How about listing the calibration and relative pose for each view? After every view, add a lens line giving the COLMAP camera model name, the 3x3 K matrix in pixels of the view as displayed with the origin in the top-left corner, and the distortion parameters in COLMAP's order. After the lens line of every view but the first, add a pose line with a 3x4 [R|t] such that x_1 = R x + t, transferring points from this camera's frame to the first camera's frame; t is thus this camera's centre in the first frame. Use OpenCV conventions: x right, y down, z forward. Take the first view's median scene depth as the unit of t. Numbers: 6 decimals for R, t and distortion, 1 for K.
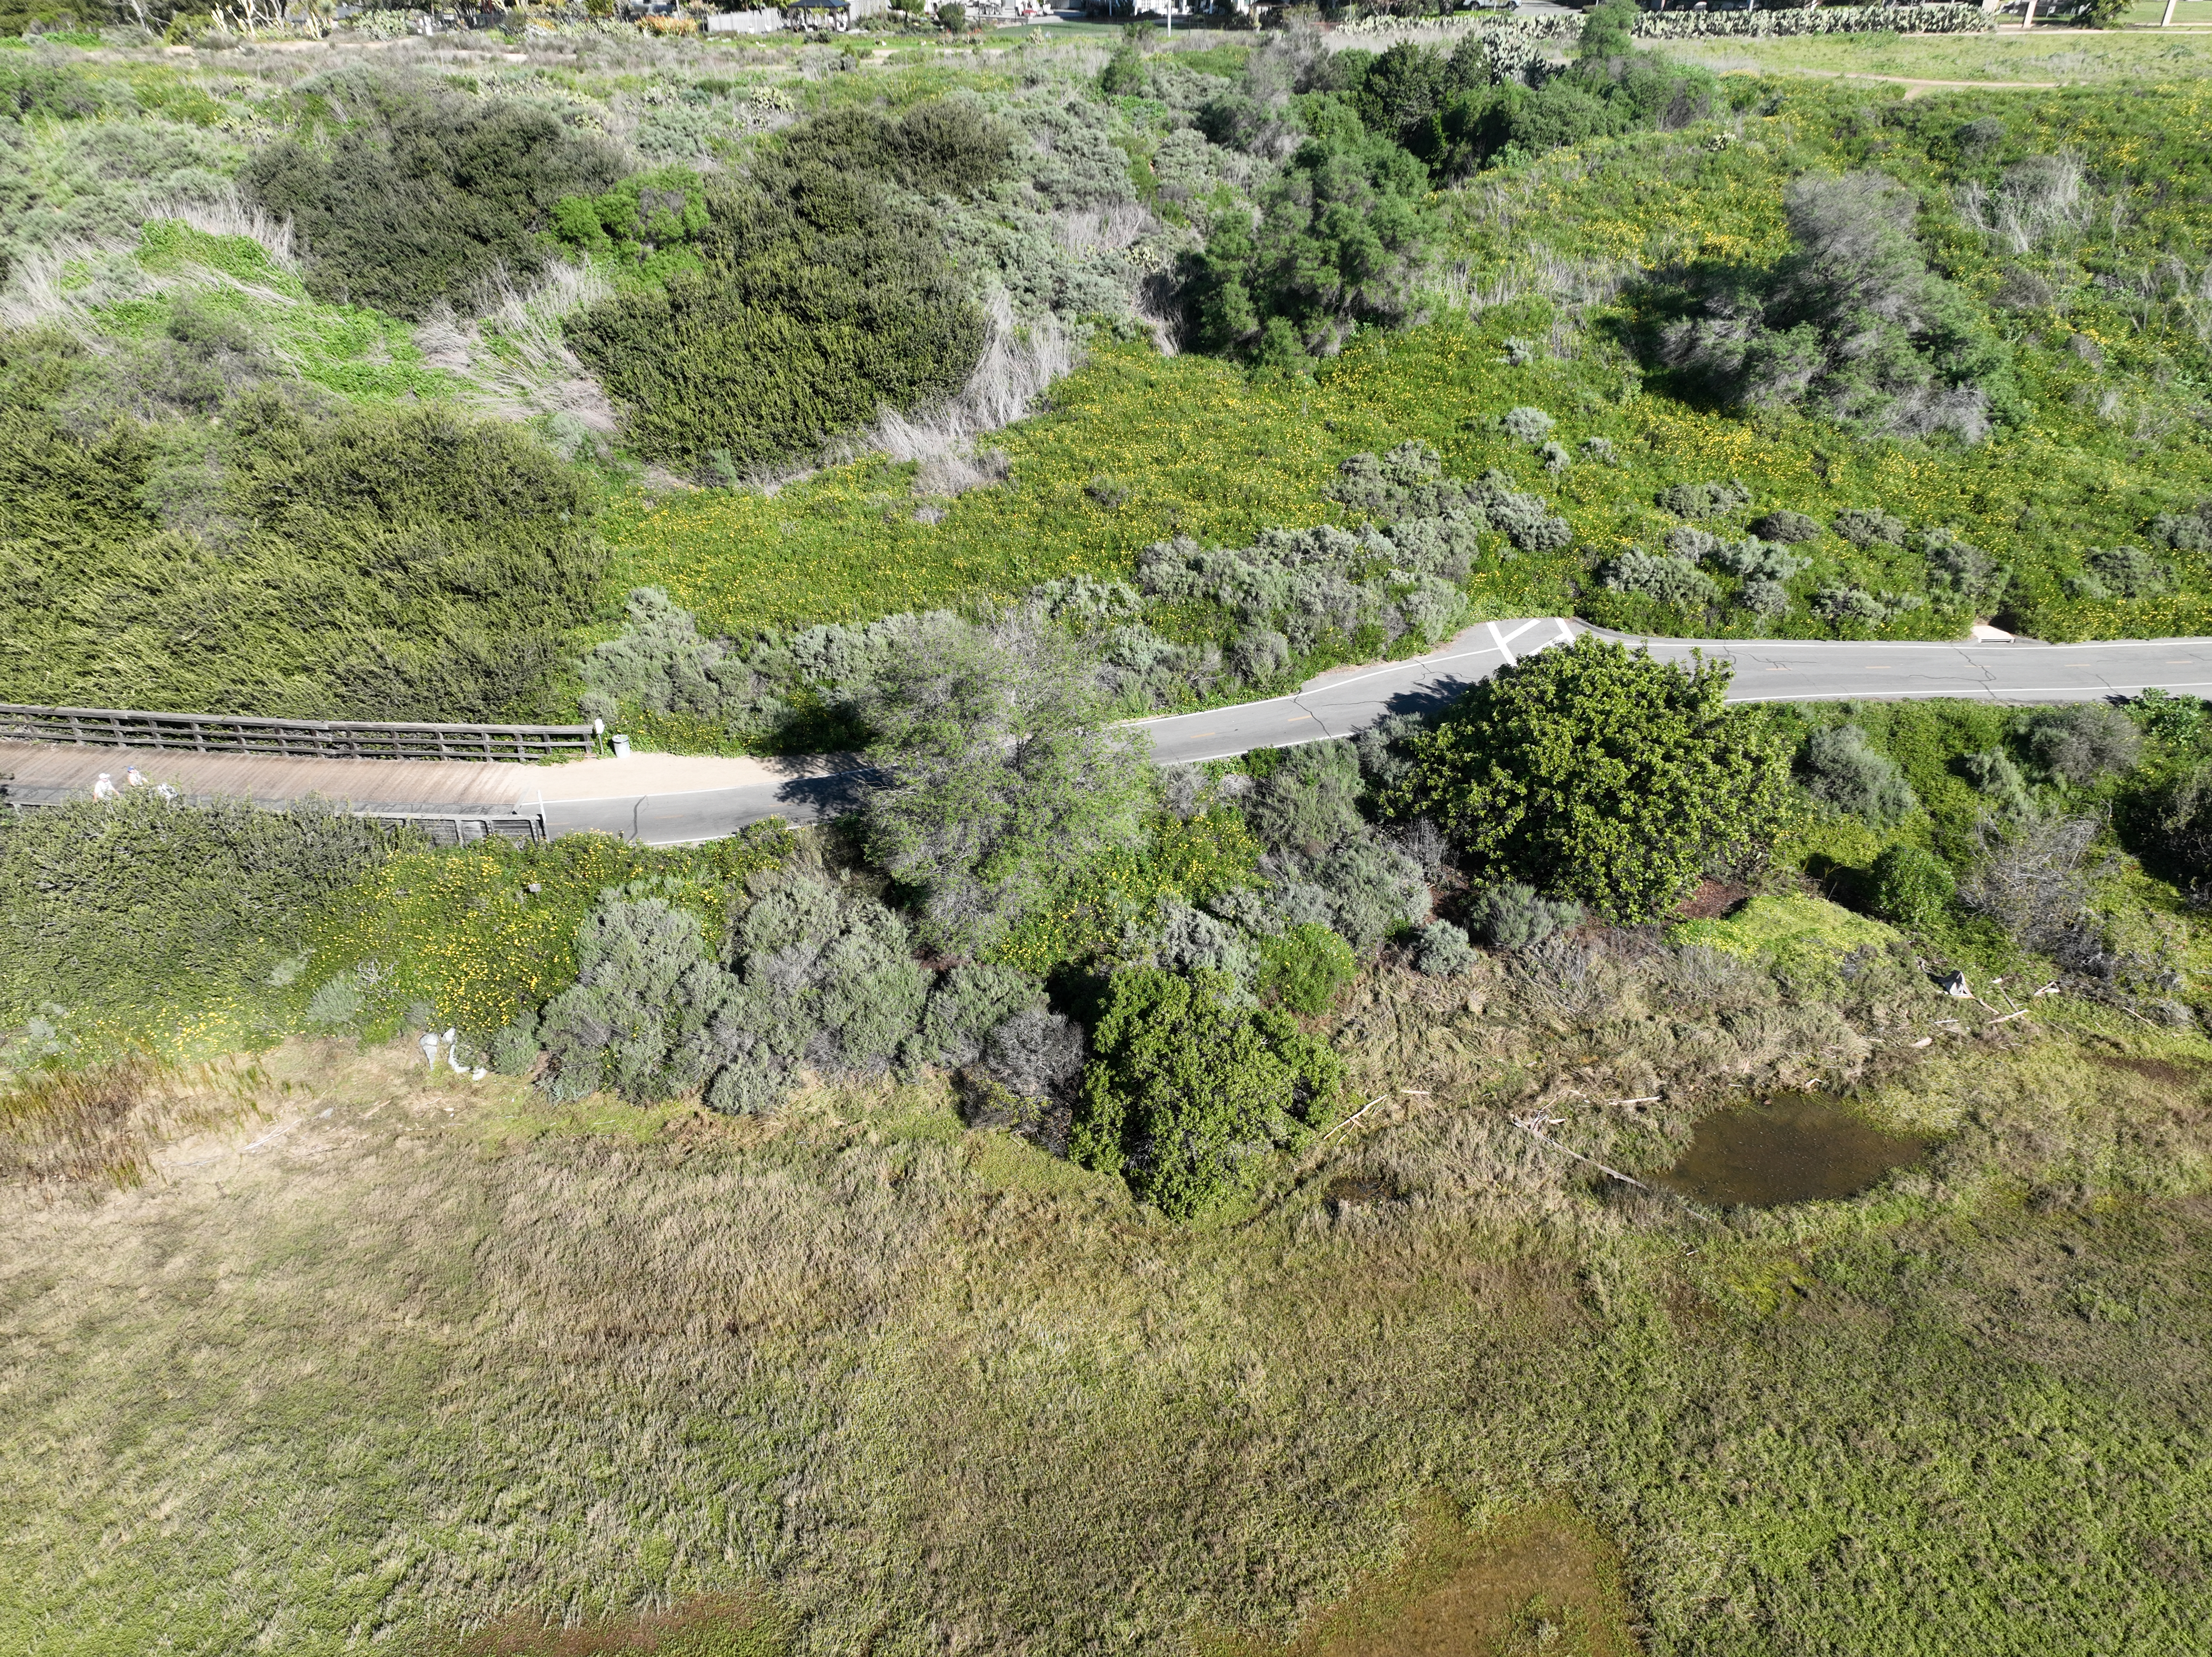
lens RADIAL K [[1554.0, 0, 1106.0], [0, 1554.0, 828.5], [0, 0, 1]] dist [0.001765, 0.014584]
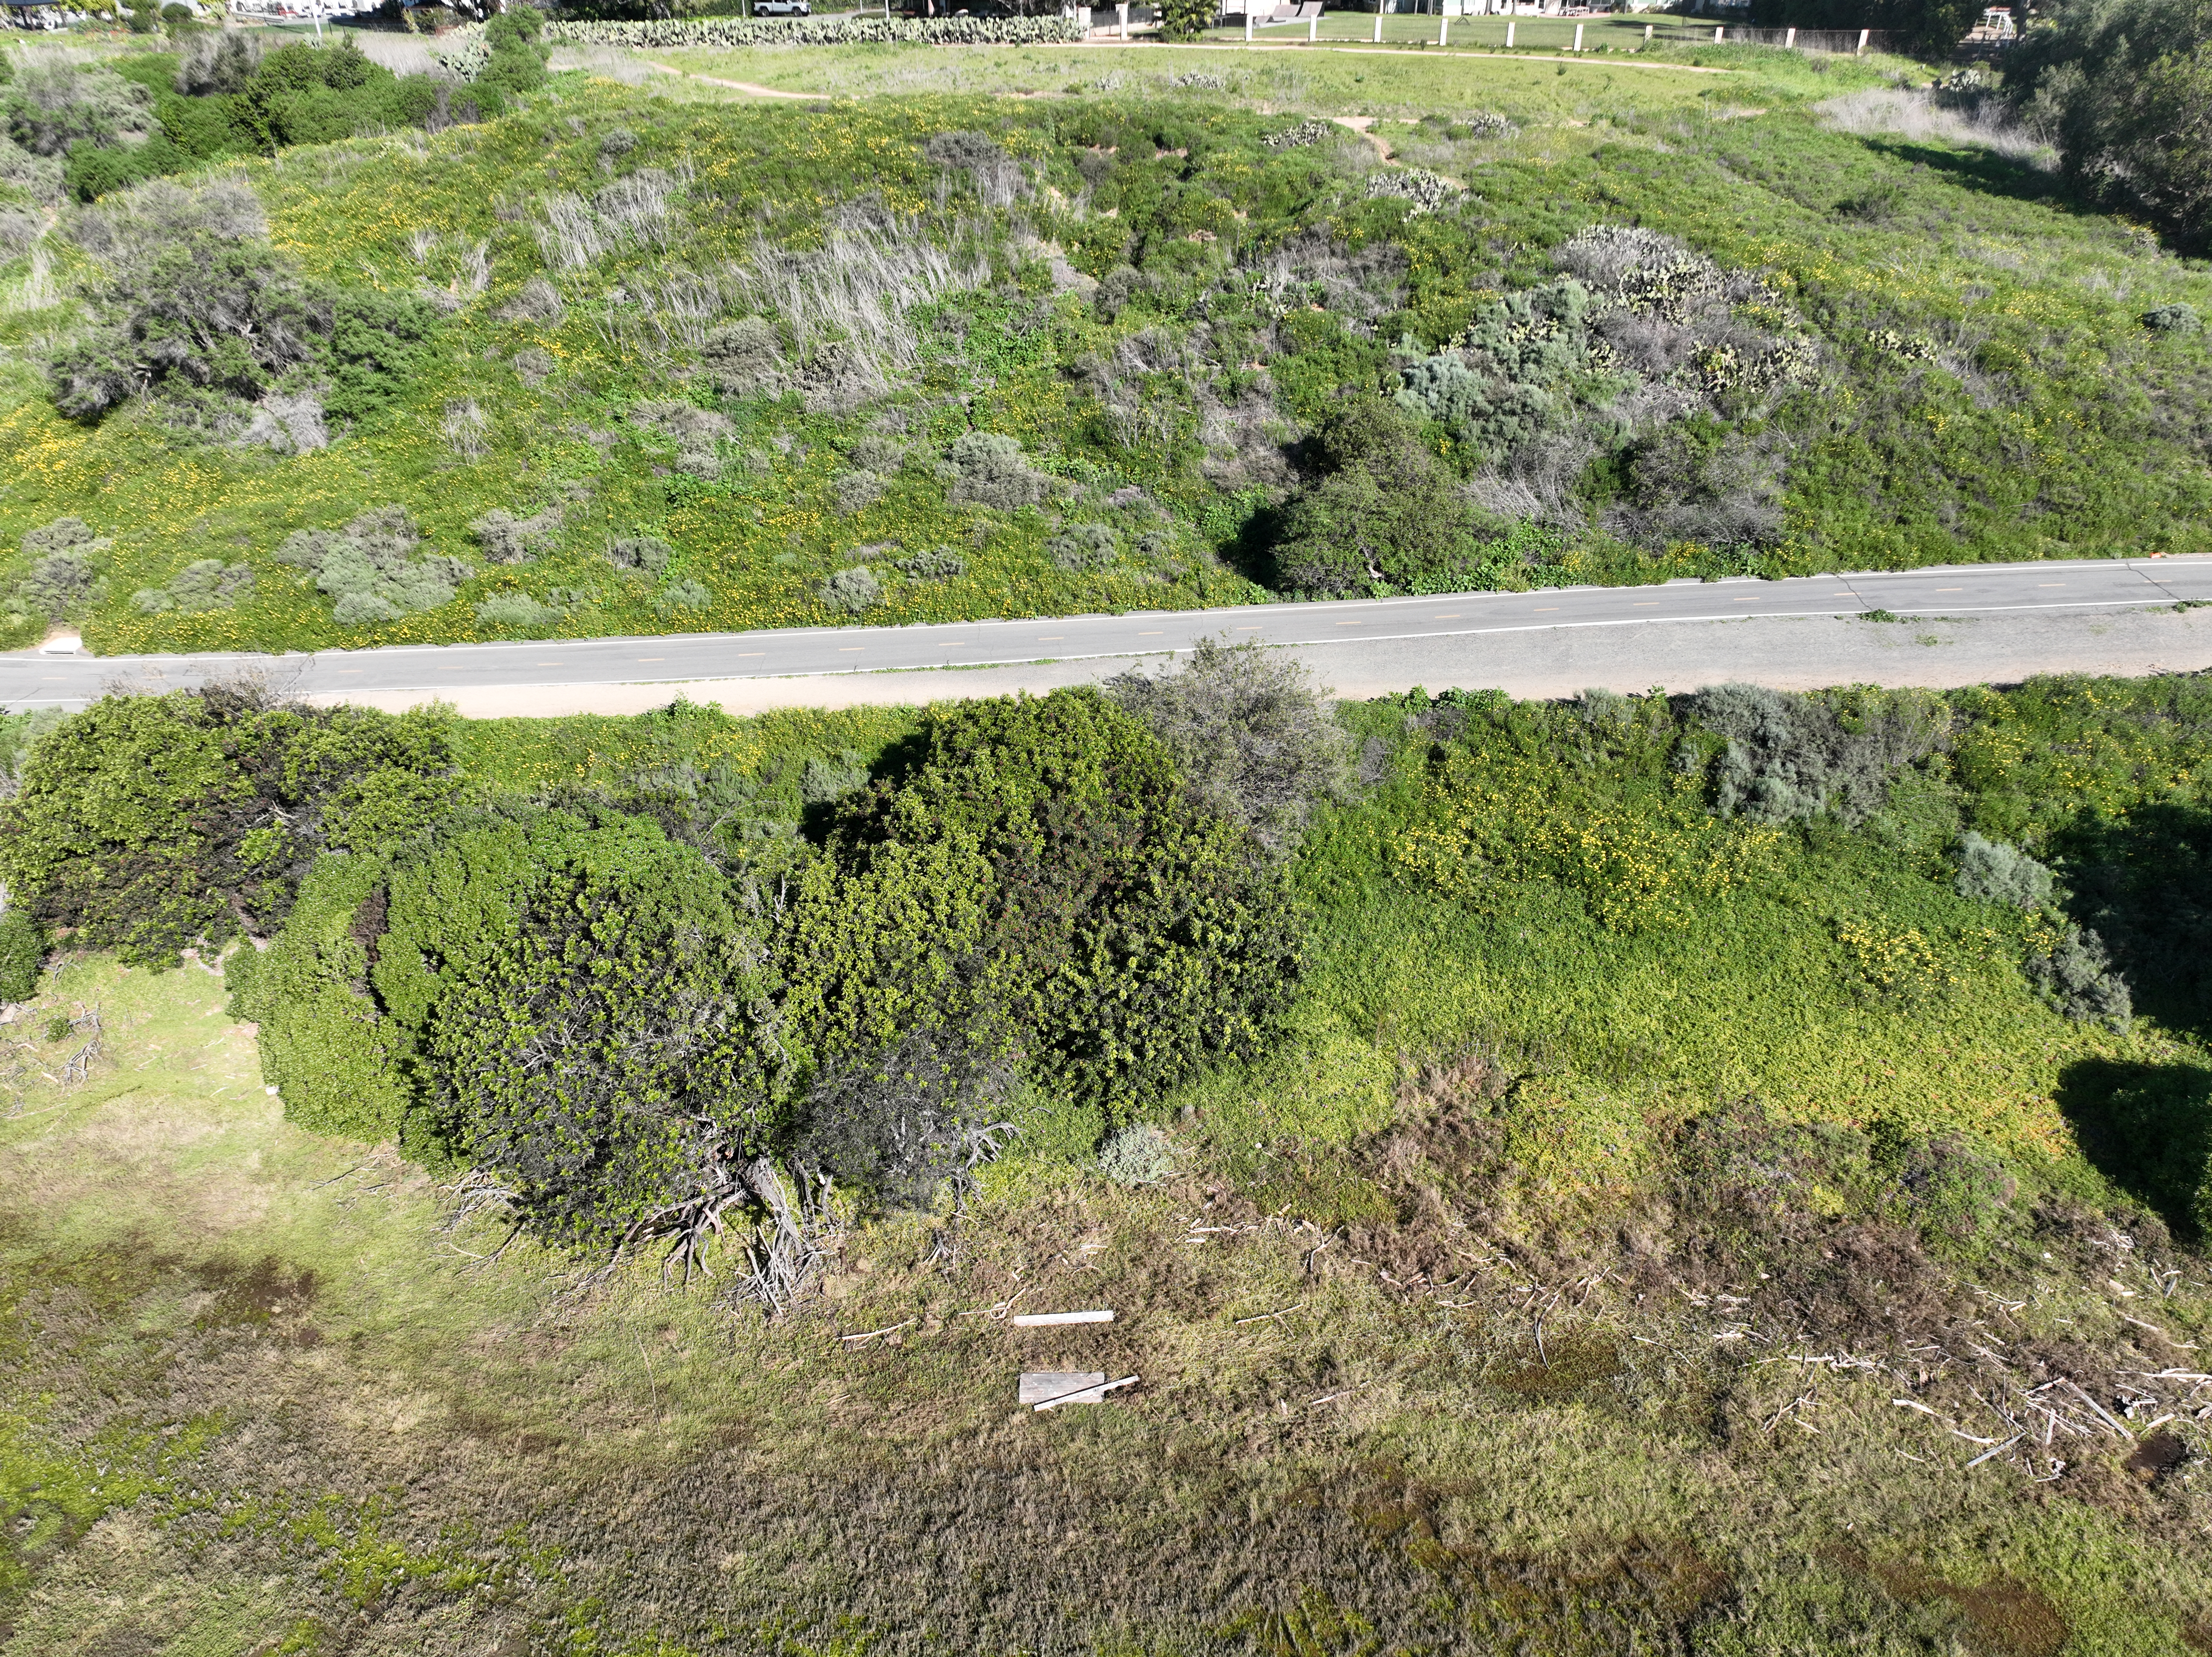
lens RADIAL K [[1554.0, 0, 1106.0], [0, 1554.0, 828.5], [0, 0, 1]] dist [0.001765, 0.014584]
pose [[0.999517, 0.017095, -0.025935, 1.020685], [-0.017125, 0.999853, -0.000966, -0.015133], [0.025914, 0.001409, 0.999663, 0.016988]]
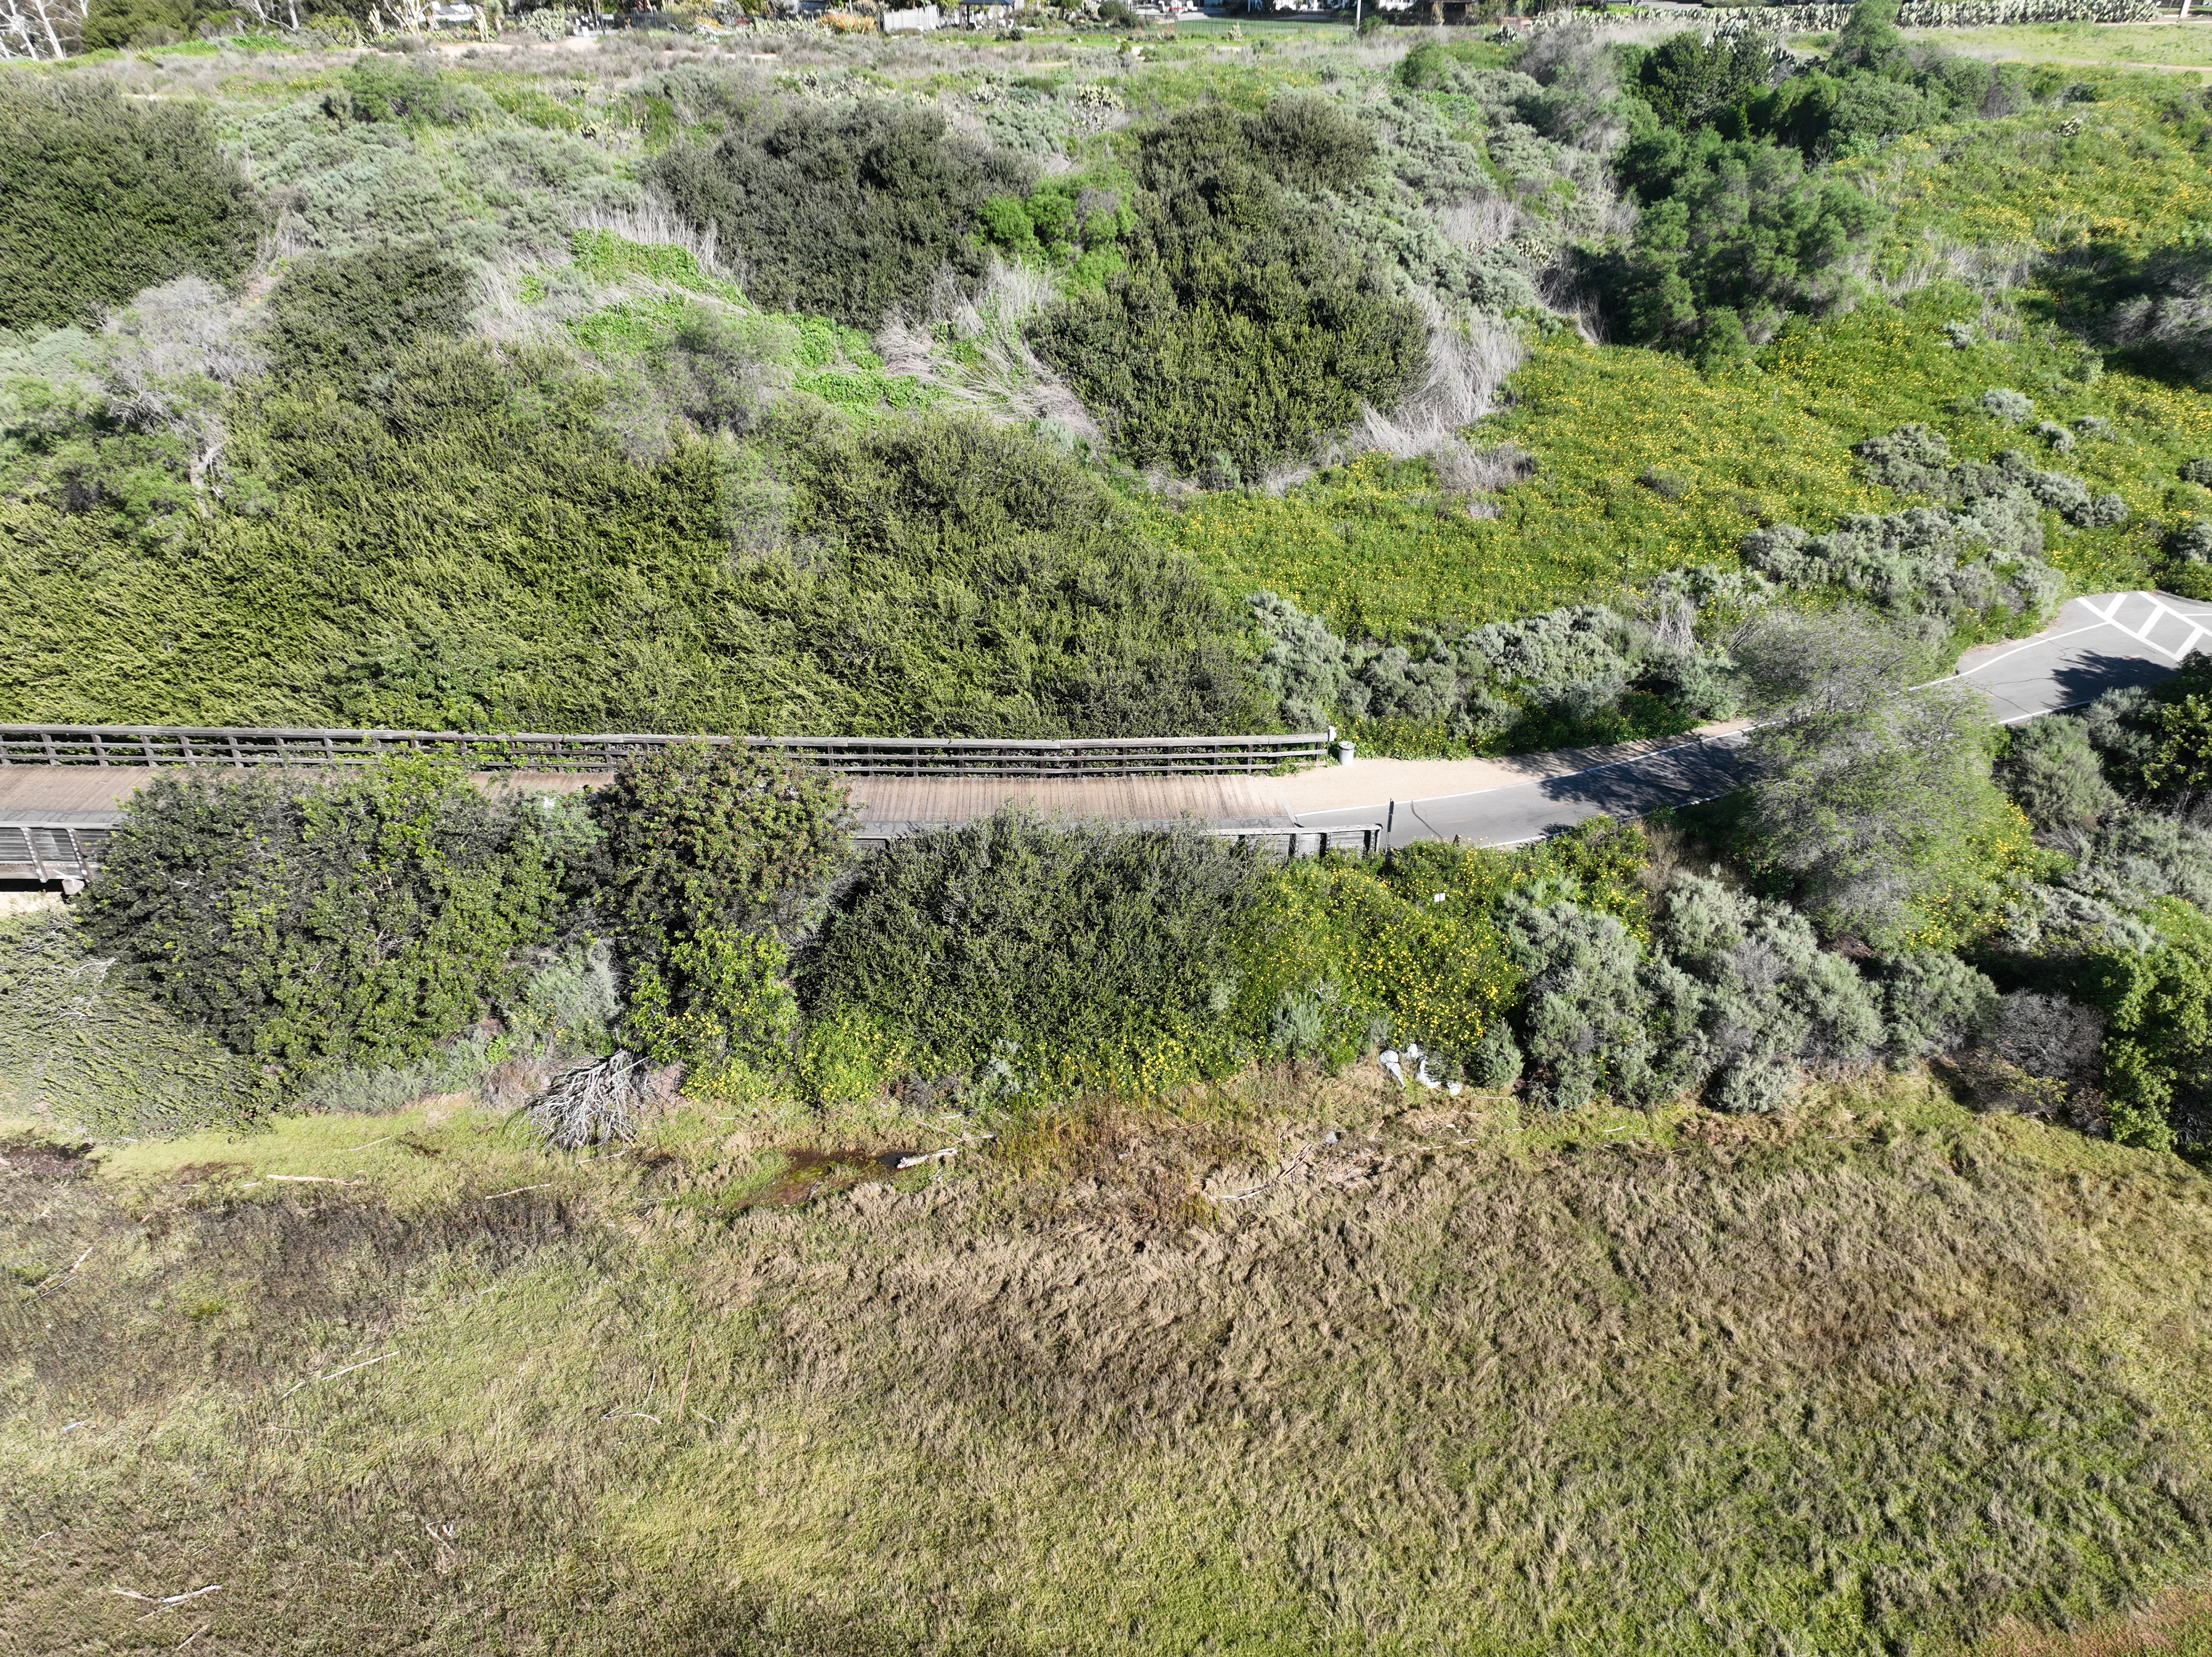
lens RADIAL K [[1561.9, 0, 1106.0], [0, 1561.9, 828.5], [0, 0, 1]] dist [-0.006313, 0.027351]
pose [[0.995542, -0.046345, 0.082147, -0.397882], [0.046420, 0.998922, 0.001002, -0.009906], [-0.082105, 0.002816, 0.996620, 0.022306]]
